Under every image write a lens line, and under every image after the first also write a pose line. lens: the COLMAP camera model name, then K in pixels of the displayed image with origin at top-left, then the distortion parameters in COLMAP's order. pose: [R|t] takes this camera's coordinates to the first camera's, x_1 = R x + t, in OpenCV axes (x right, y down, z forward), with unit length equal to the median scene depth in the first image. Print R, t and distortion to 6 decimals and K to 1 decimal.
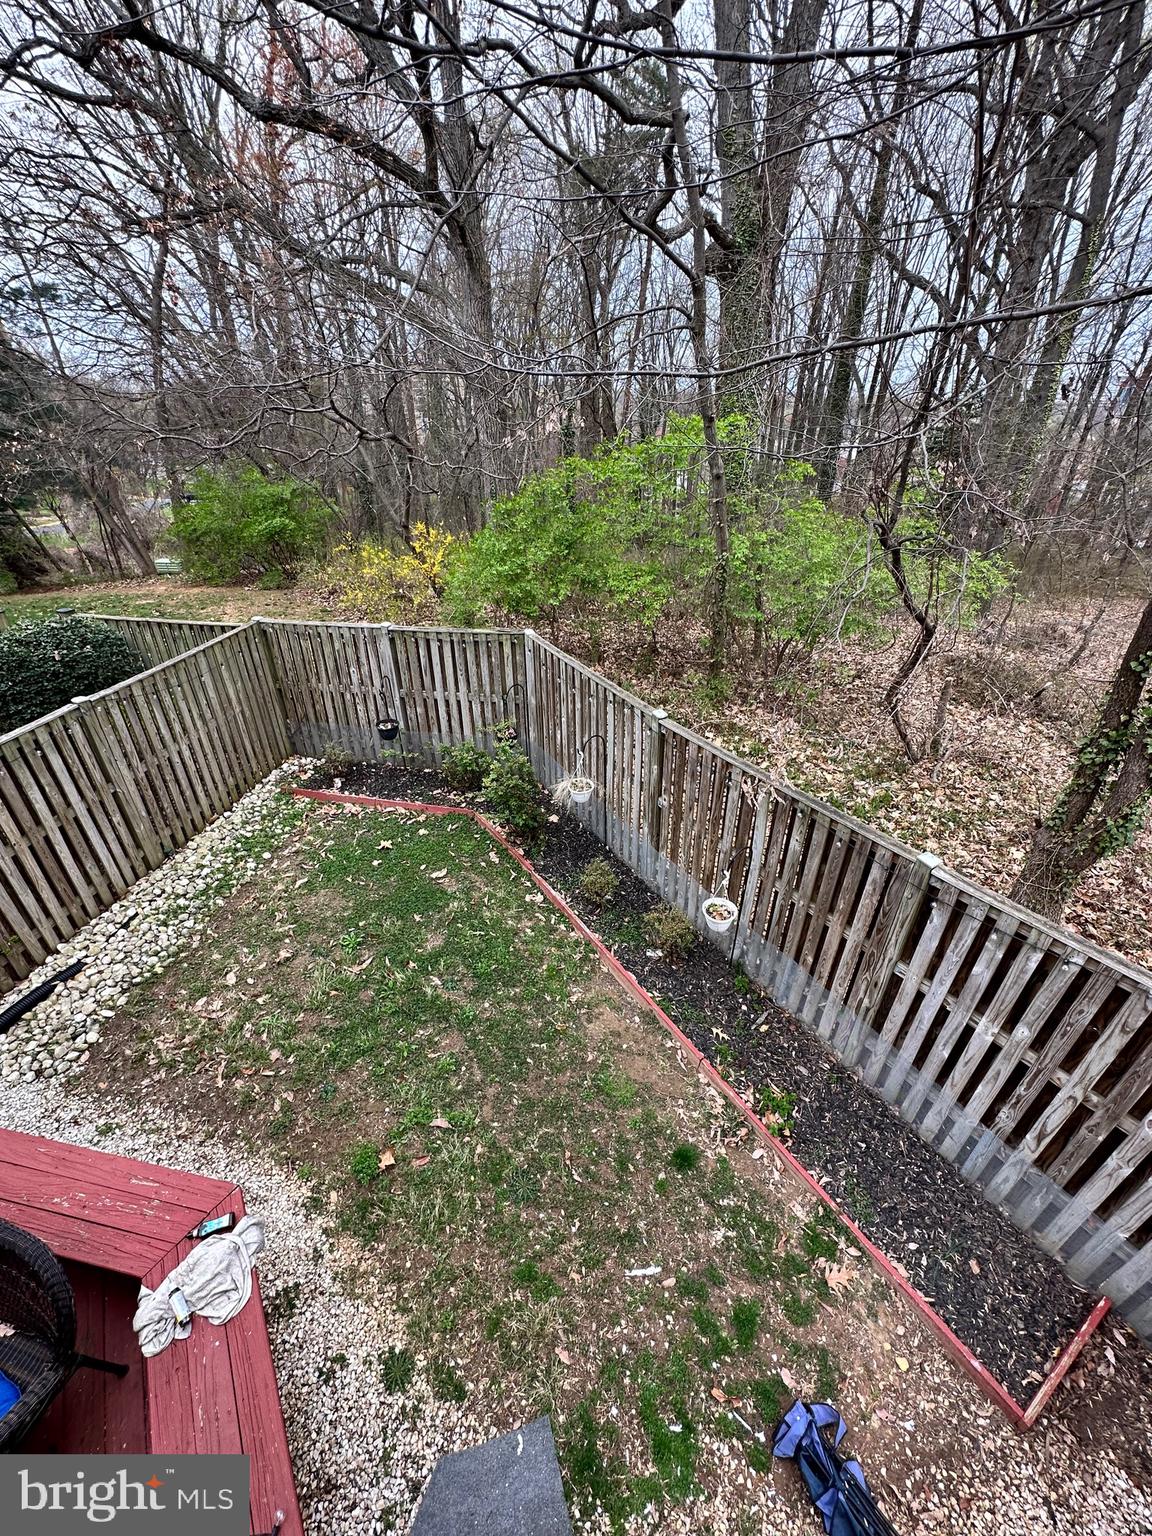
lens RADIAL K [[613.4, 0, 574.2], [0, 613.4, 770.5], [0, 0, 1]] dist [-0.001338, 0.000472]
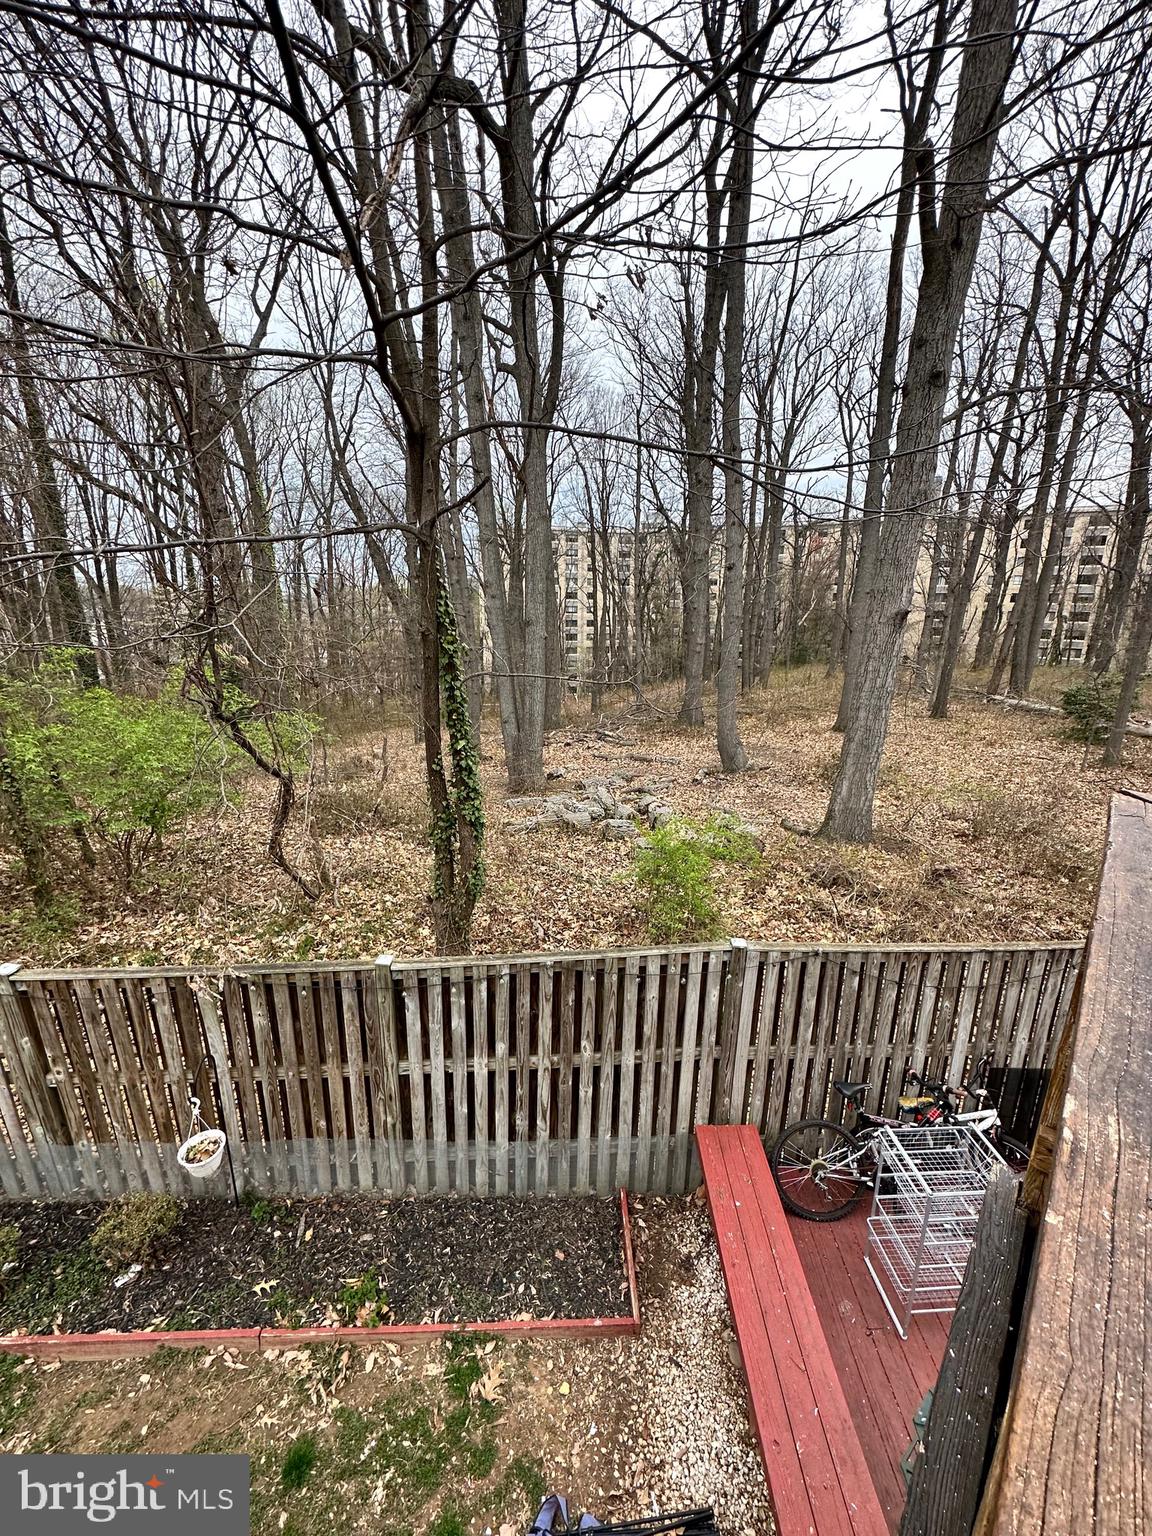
lens RADIAL K [[613.4, 0, 577.7], [0, 613.4, 772.8], [0, 0, 1]] dist [-0.001338, 0.000472]
pose [[0.509151, -0.228743, 0.829724, -0.051857], [0.431567, 0.901936, -0.016176, 0.002976], [-0.744658, 0.366317, 0.557940, -0.013751]]
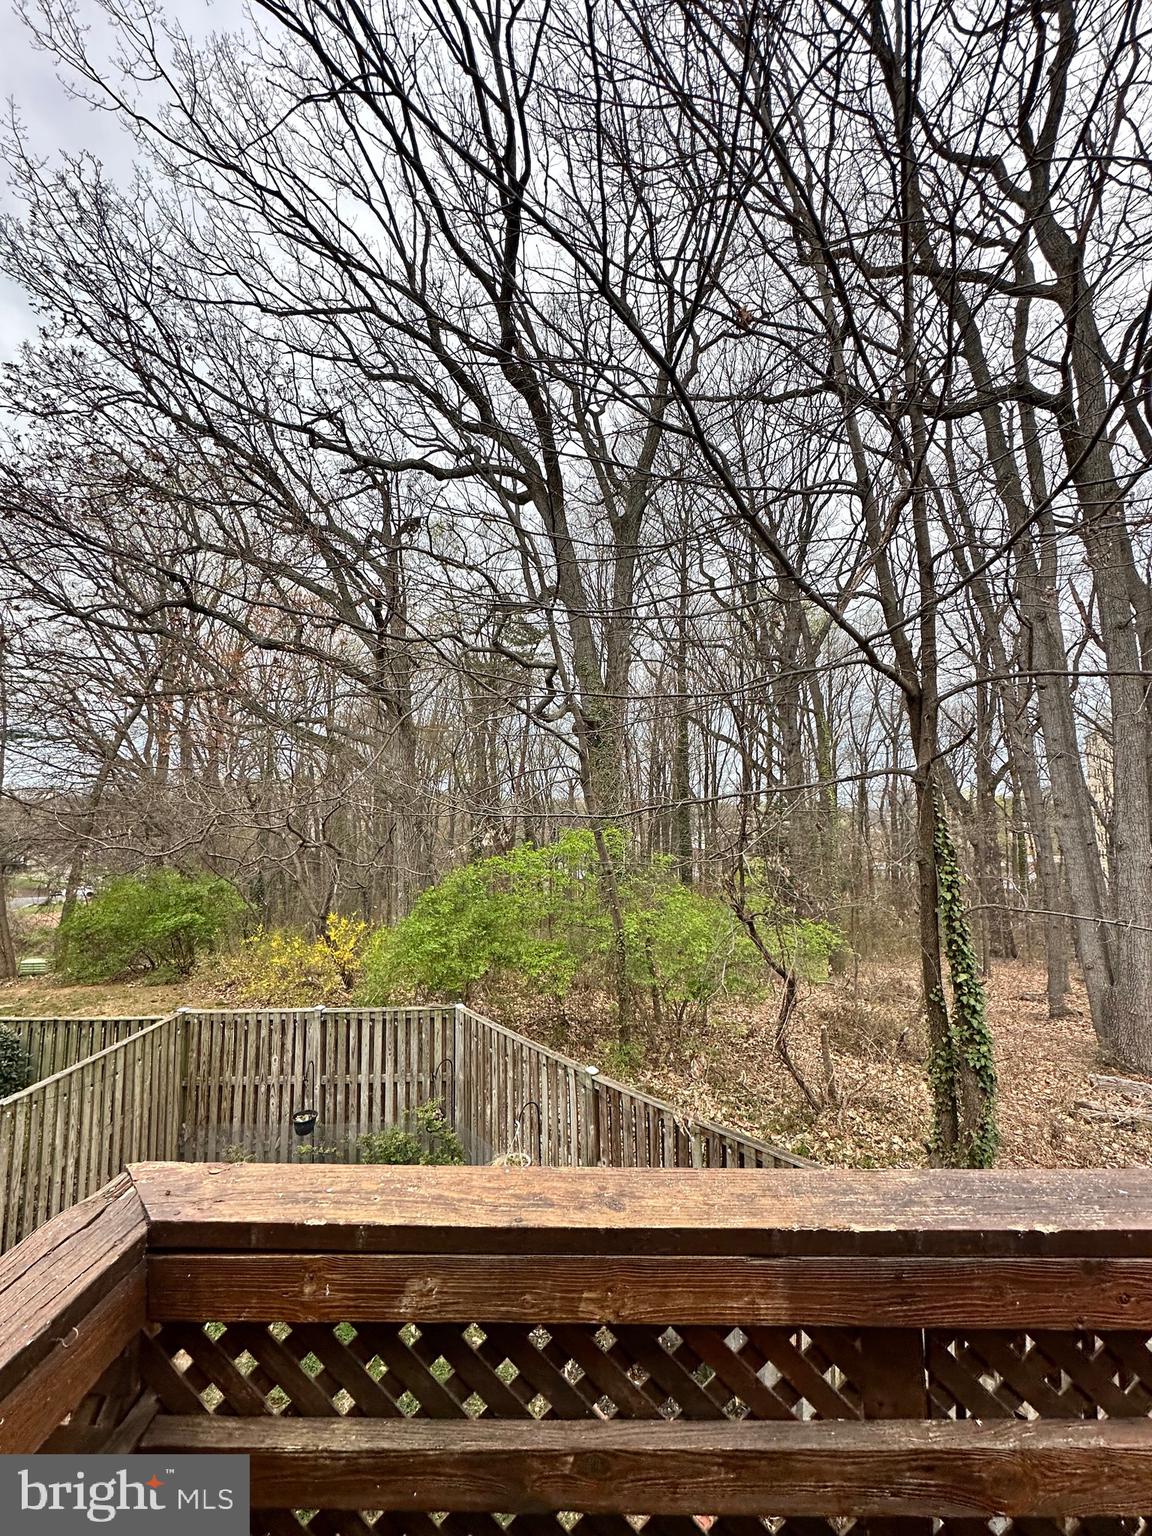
lens RADIAL K [[613.4, 0, 577.5], [0, 613.4, 770.1], [0, 0, 1]] dist [-0.001338, 0.000472]
pose [[0.982699, 0.009960, 0.184942, -0.073931], [0.096582, 0.824475, -0.557595, 0.058068], [-0.158034, 0.565810, 0.809249, -0.160488]]
